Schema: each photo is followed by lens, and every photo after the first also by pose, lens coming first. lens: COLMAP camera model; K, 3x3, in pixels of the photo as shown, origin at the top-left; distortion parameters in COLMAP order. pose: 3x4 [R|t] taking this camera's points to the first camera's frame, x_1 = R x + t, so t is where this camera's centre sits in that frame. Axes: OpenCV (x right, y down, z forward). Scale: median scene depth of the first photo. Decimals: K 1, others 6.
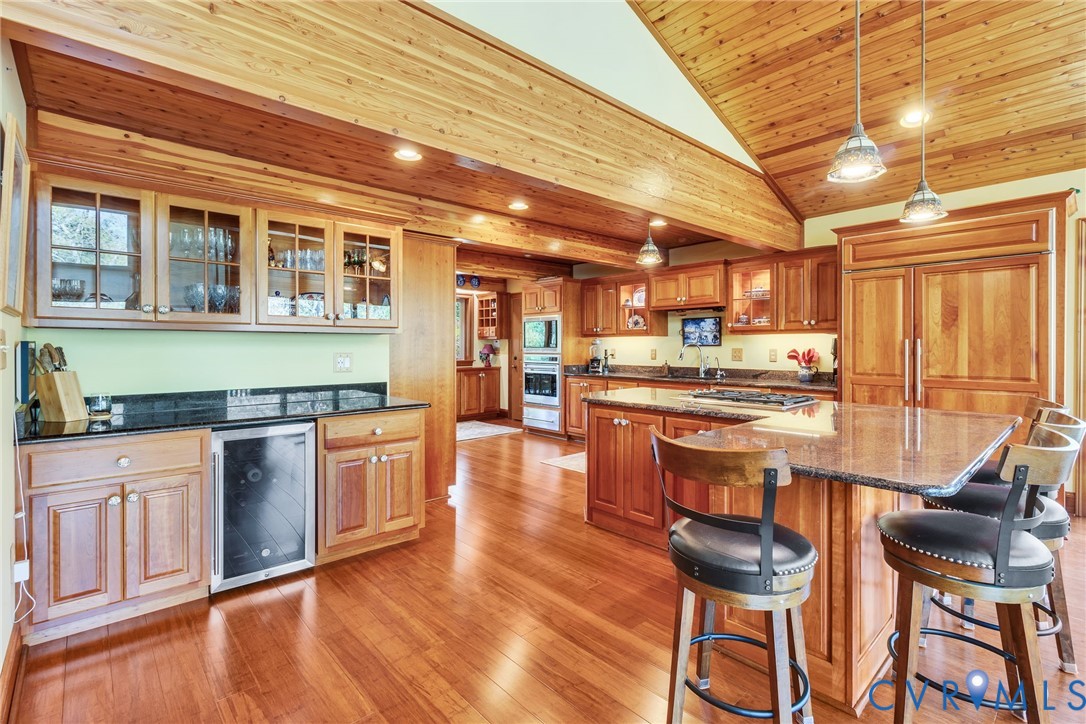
lens RADIAL K [[490.8, 0, 538.0], [0, 490.8, 350.5], [0, 0, 1]] dist [0.001807, 0.000119]
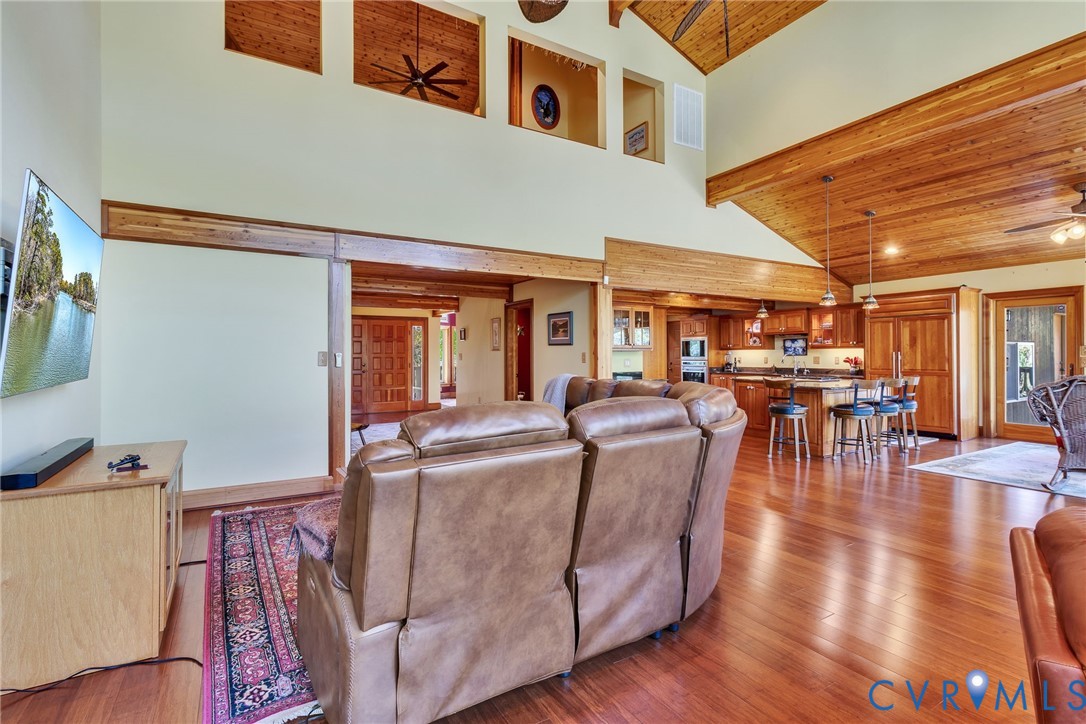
lens RADIAL K [[512.5, 0, 543.8], [0, 512.5, 353.1], [0, 0, 1]] dist [0.003023, 0.000824]
pose [[0.983373, -0.003758, -0.181559, -0.325962], [0.001246, 0.999902, -0.013952, 0.010880], [0.181593, 0.013494, 0.983281, -1.457762]]
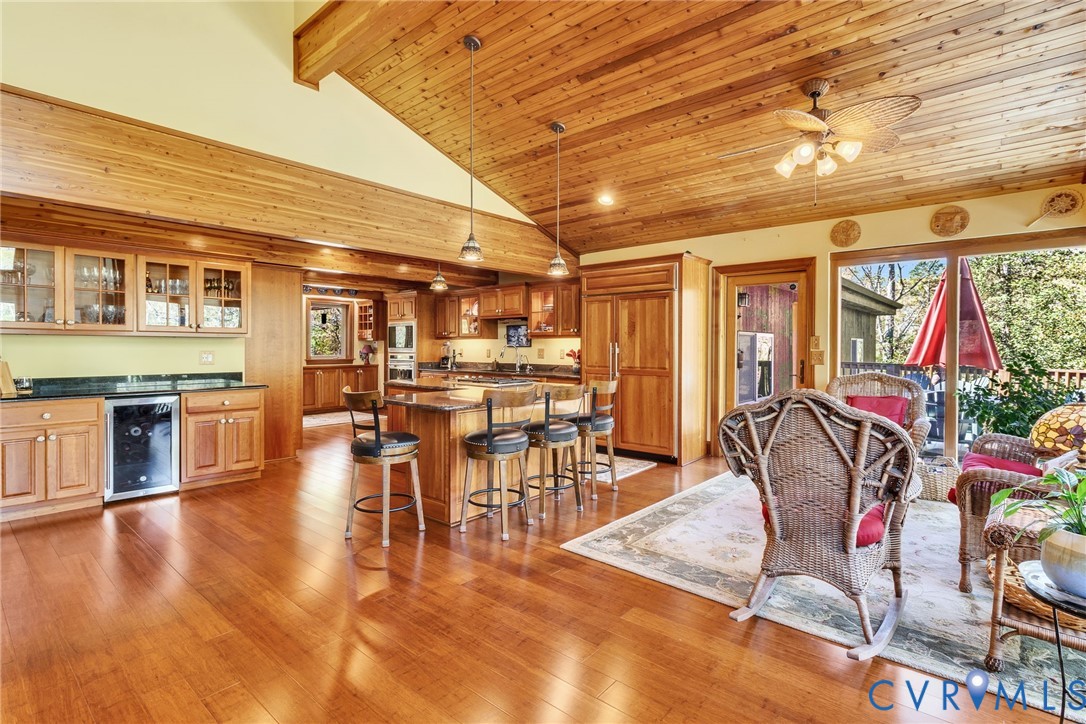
lens RADIAL K [[512.5, 0, 543.8], [0, 512.5, 353.1], [0, 0, 1]] dist [0.003023, 0.000824]
pose [[0.991731, 0.001779, 0.128318, 0.354041], [-0.002212, 0.999992, 0.003231, 0.004119], [-0.128311, -0.003488, 0.991728, -0.554644]]
